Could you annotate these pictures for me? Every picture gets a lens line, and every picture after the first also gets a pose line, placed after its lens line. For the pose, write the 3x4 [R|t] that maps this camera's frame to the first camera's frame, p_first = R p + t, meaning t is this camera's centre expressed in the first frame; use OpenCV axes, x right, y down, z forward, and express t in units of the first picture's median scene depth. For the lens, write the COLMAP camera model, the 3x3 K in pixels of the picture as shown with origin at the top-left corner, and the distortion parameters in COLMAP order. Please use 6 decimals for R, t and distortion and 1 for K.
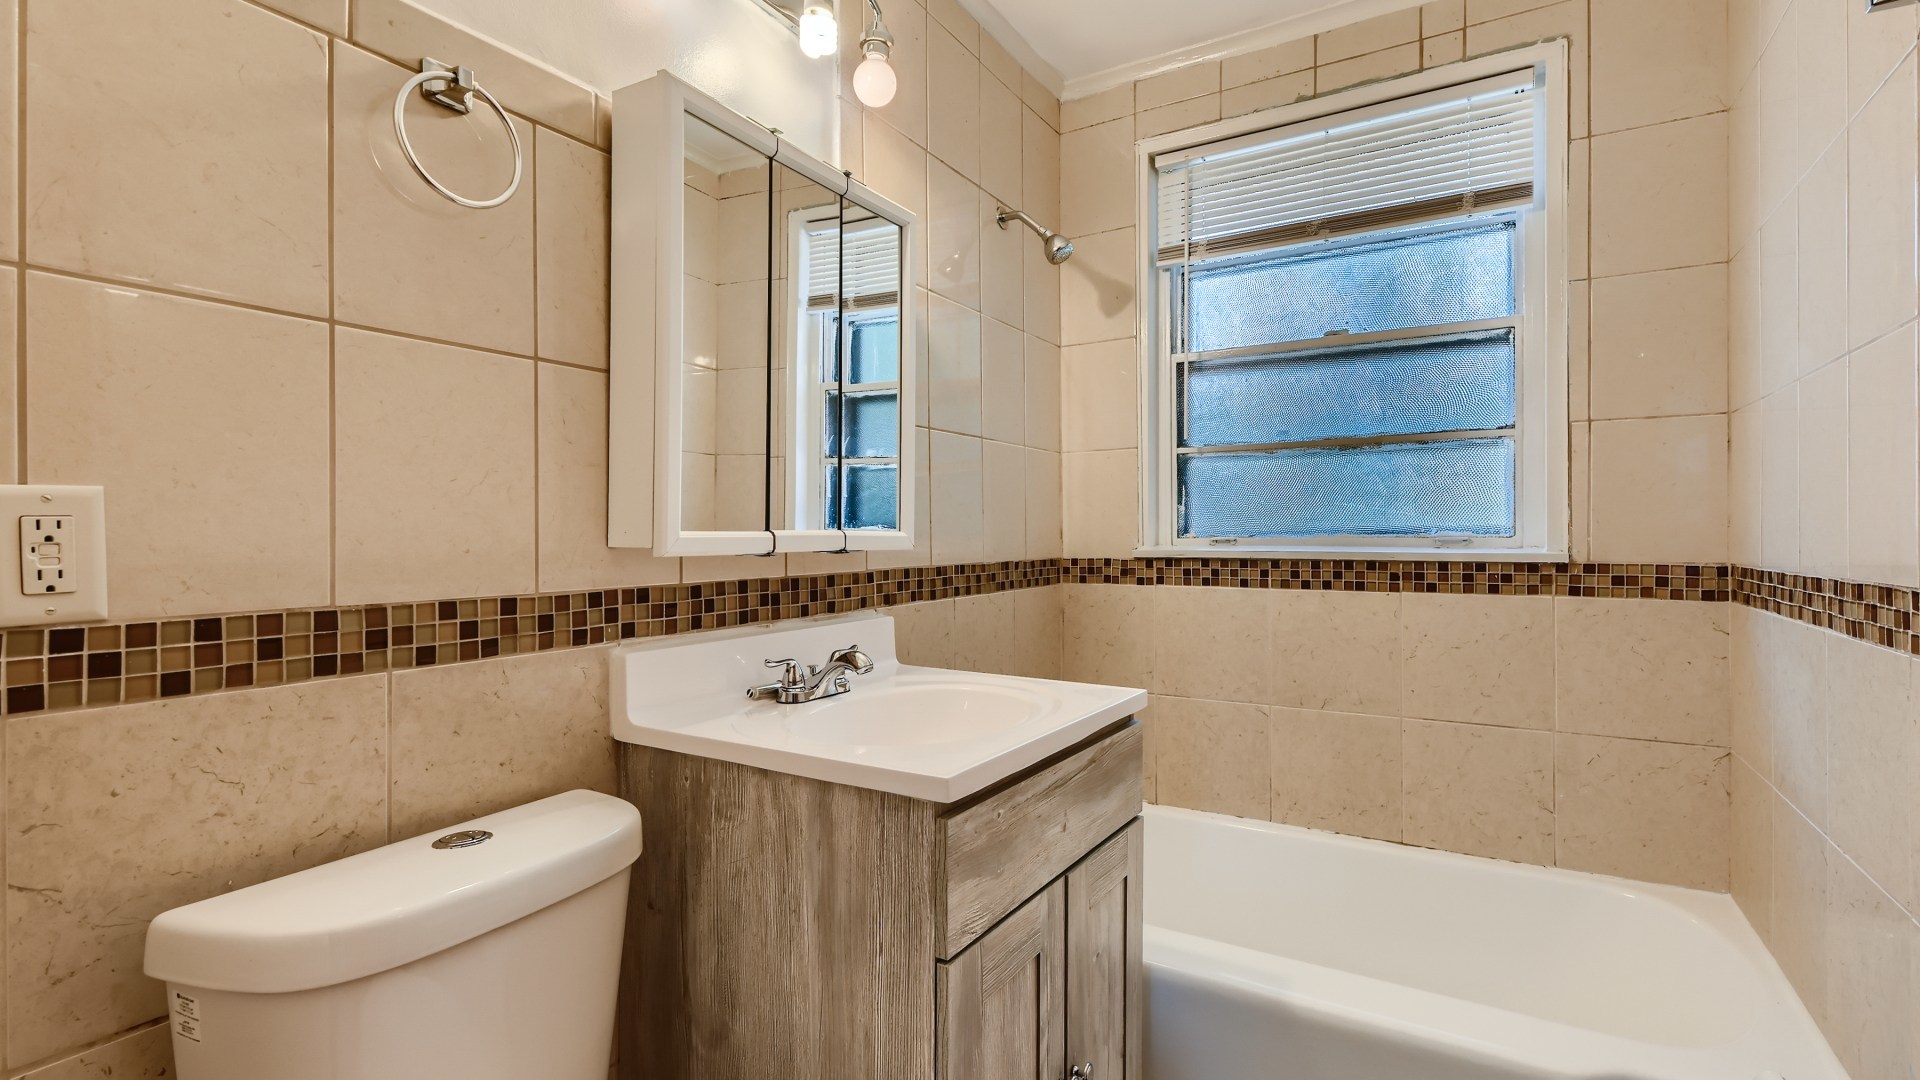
lens RADIAL K [[874.1, 0, 960.0], [0, 874.1, 540.0], [0, 0, 1]] dist [0.025572, -0.013661]
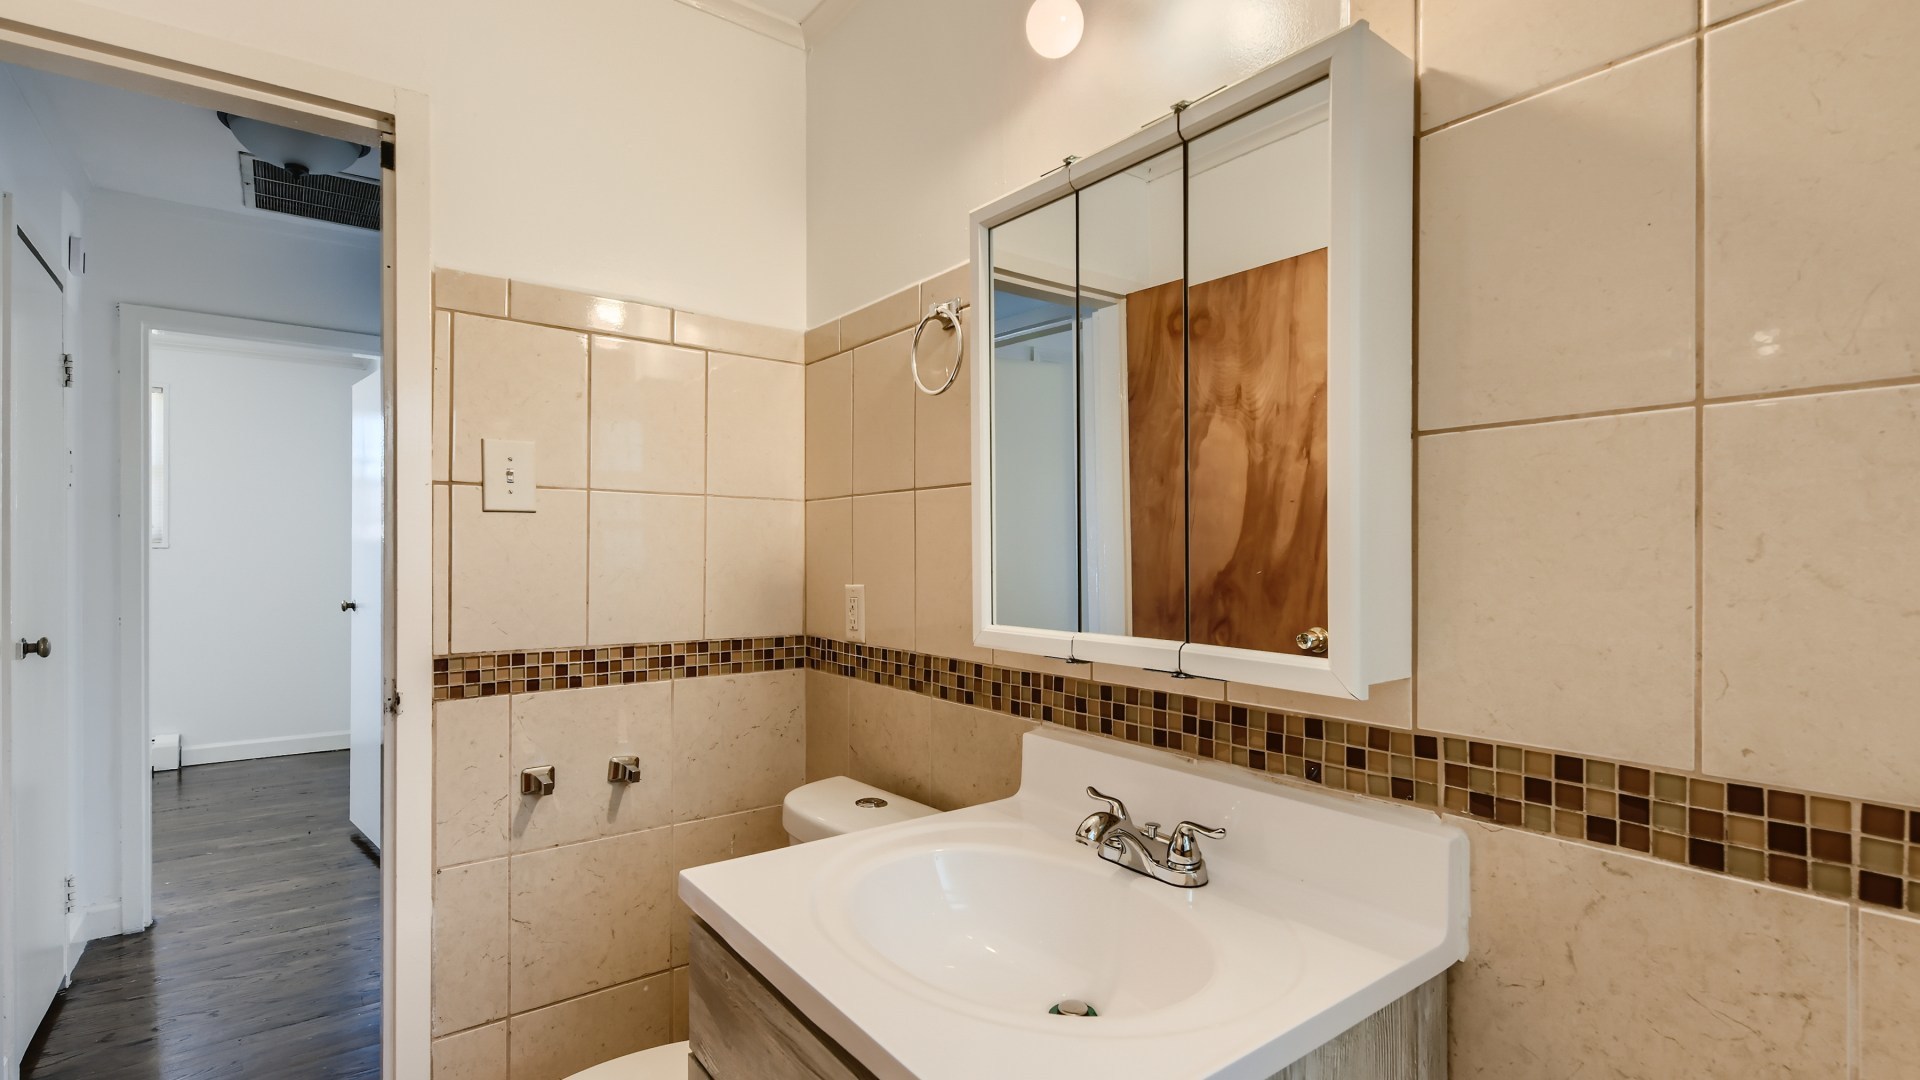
lens RADIAL K [[874.1, 0, 960.0], [0, 874.1, 540.0], [0, 0, 1]] dist [0.025572, -0.013661]
pose [[-0.354592, -0.013332, -0.934926, 0.612099], [-0.010201, 0.999894, -0.010390, -0.089693], [0.934965, 0.005853, -0.354691, 1.180797]]
